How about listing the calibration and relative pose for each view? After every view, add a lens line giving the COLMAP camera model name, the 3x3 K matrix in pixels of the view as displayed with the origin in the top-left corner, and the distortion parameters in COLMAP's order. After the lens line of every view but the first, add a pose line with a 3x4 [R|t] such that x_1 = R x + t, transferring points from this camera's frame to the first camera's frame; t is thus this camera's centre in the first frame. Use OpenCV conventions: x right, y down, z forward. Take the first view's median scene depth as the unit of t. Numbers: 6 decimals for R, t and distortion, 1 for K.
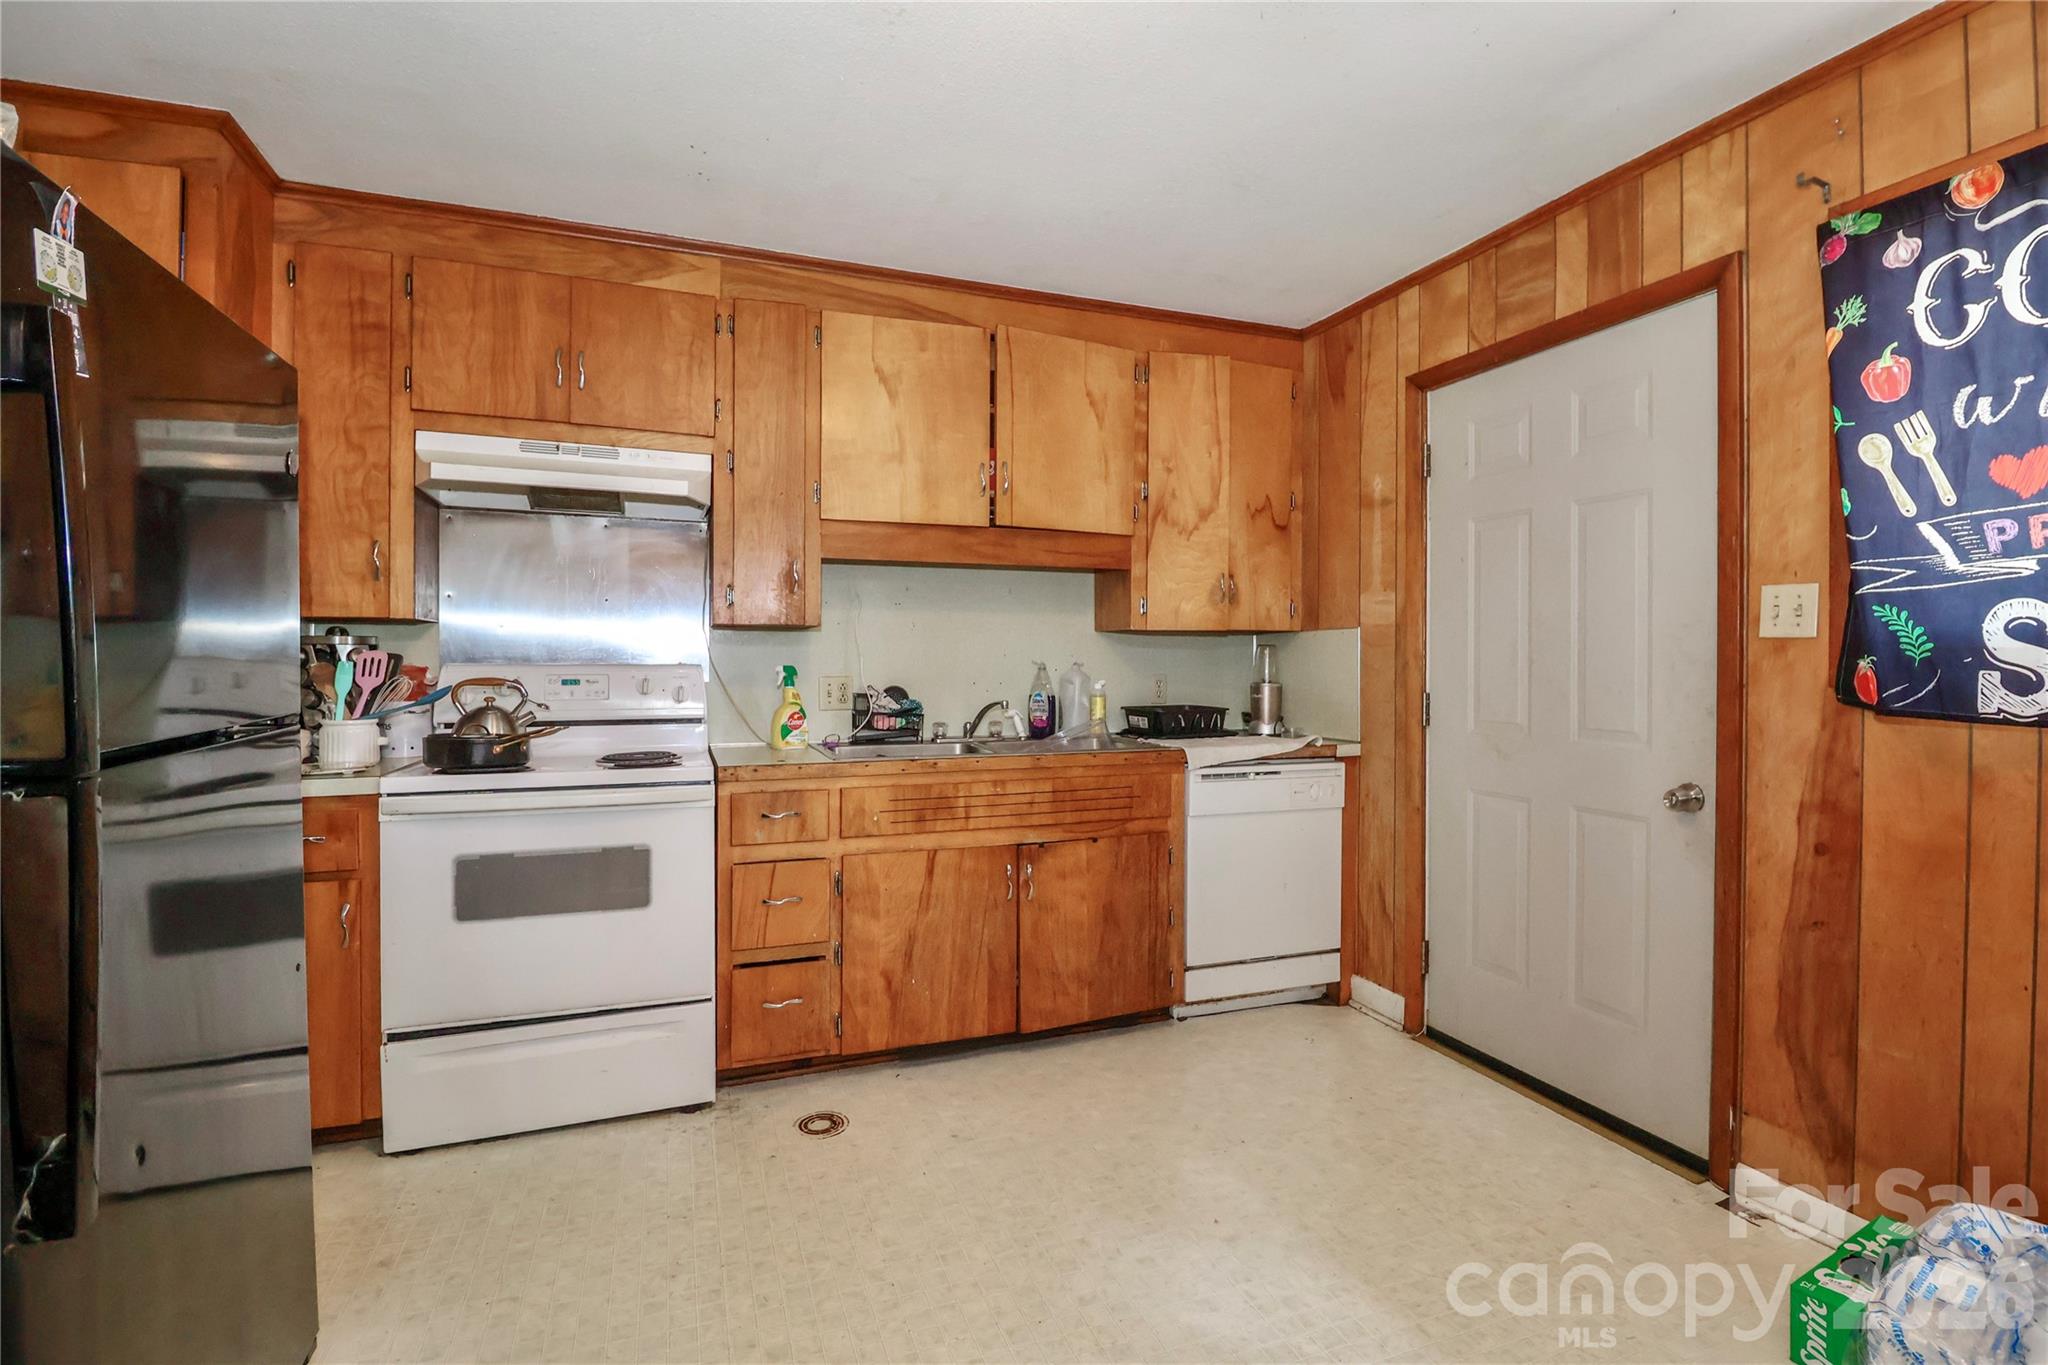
lens RADIAL K [[992.7, 0, 1077.7], [0, 992.7, 651.8], [0, 0, 1]] dist [0.000613, -0.012662]
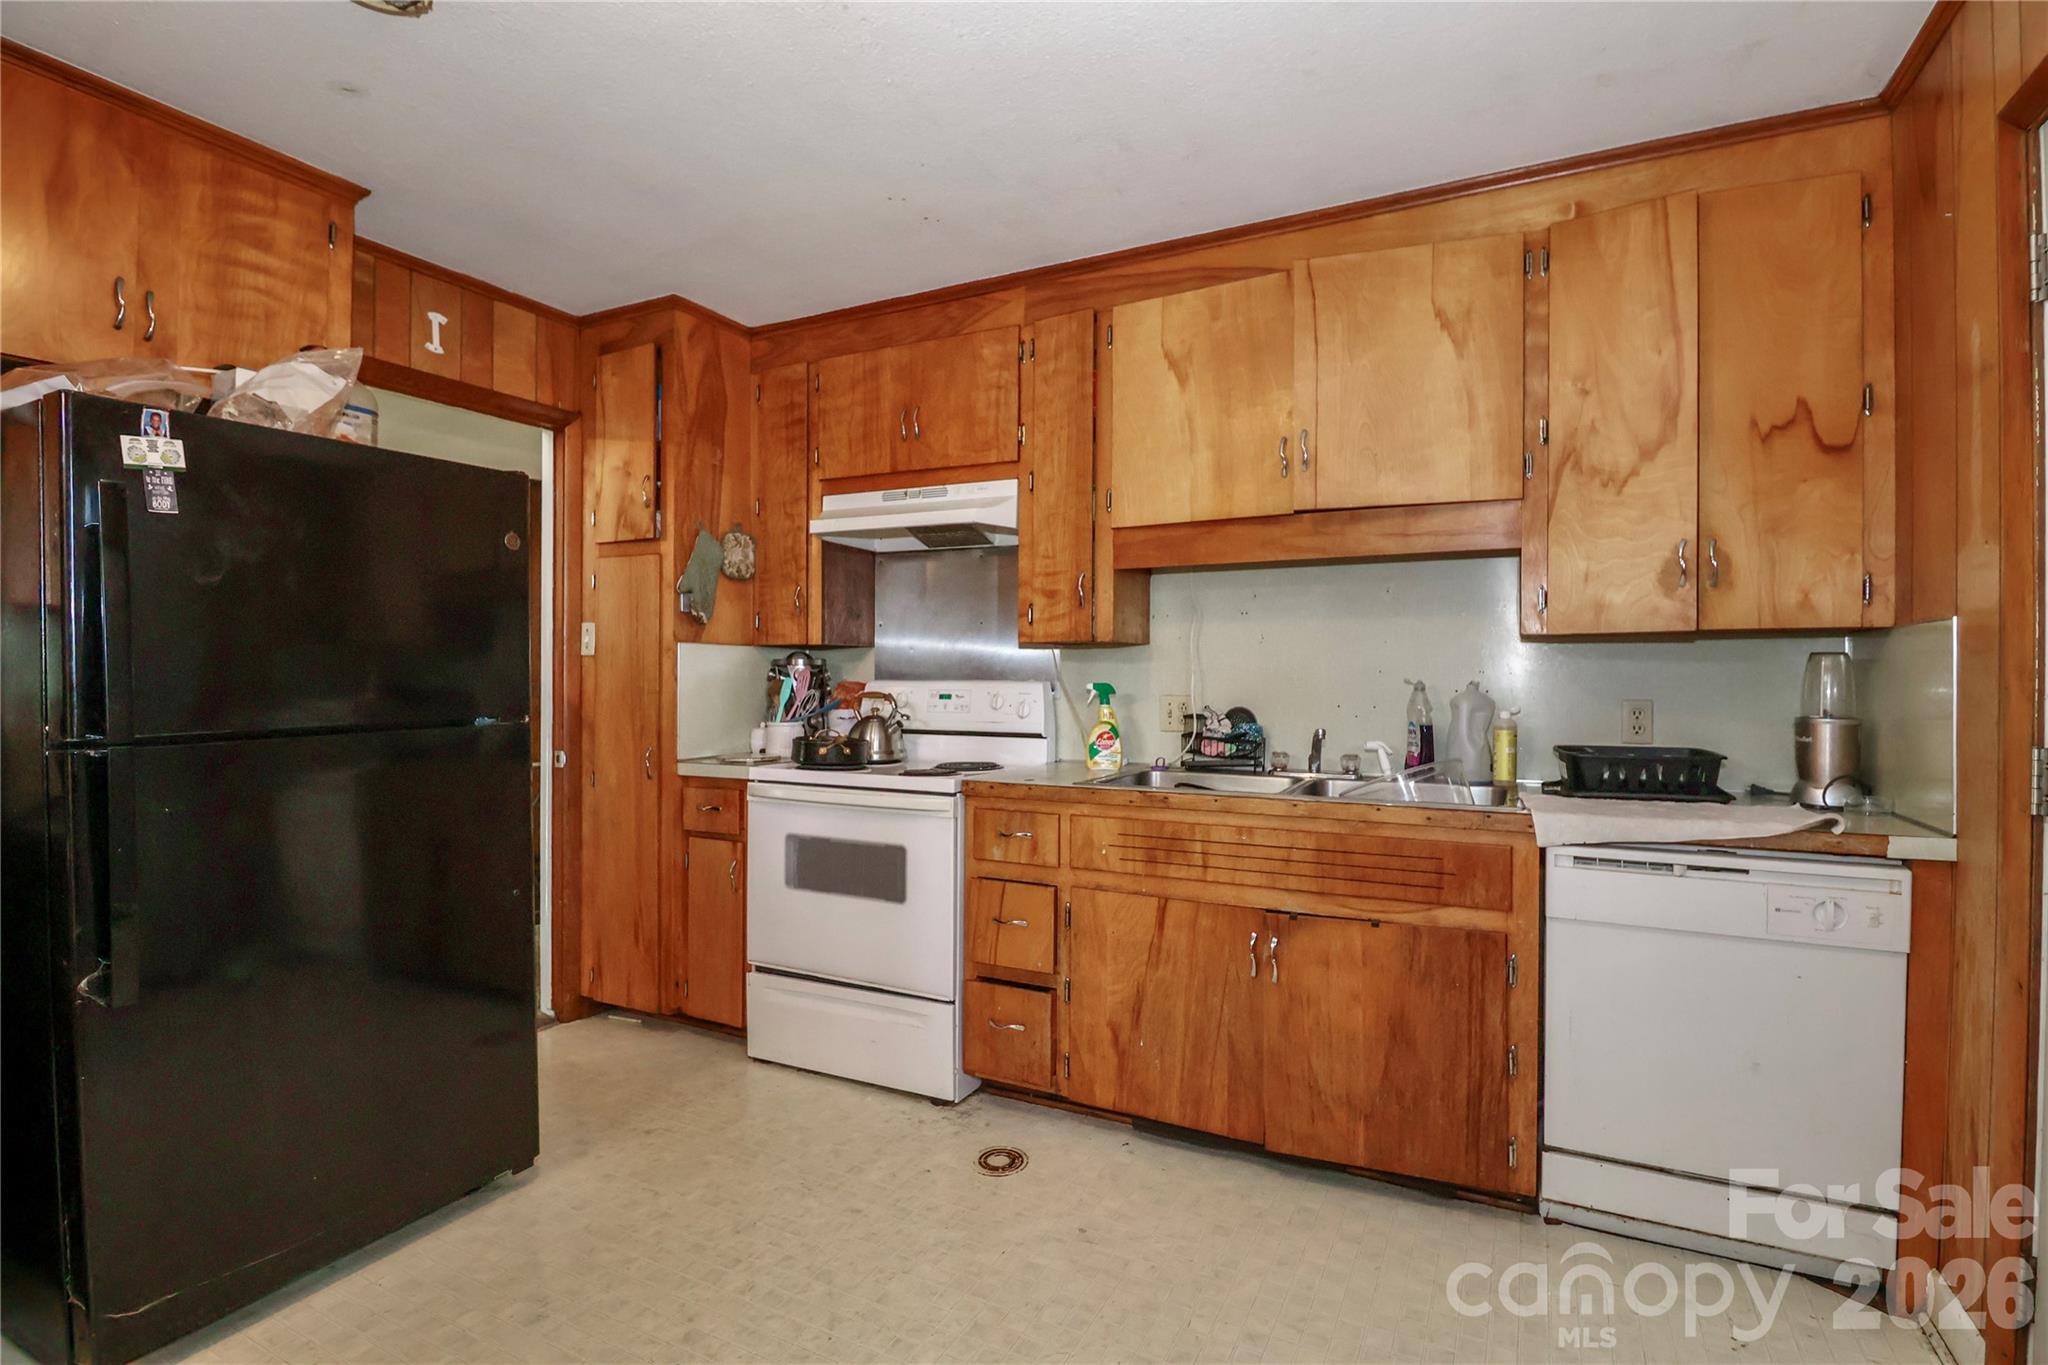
lens RADIAL K [[988.9, 0, 1021.1], [0, 988.9, 663.5], [0, 0, 1]] dist [-0.000681, -0.011495]
pose [[0.647735, -0.009125, -0.761811, 0.410626], [0.005513, 0.999958, -0.007290, 0.001281], [0.761846, 0.000522, 0.647758, 0.332049]]
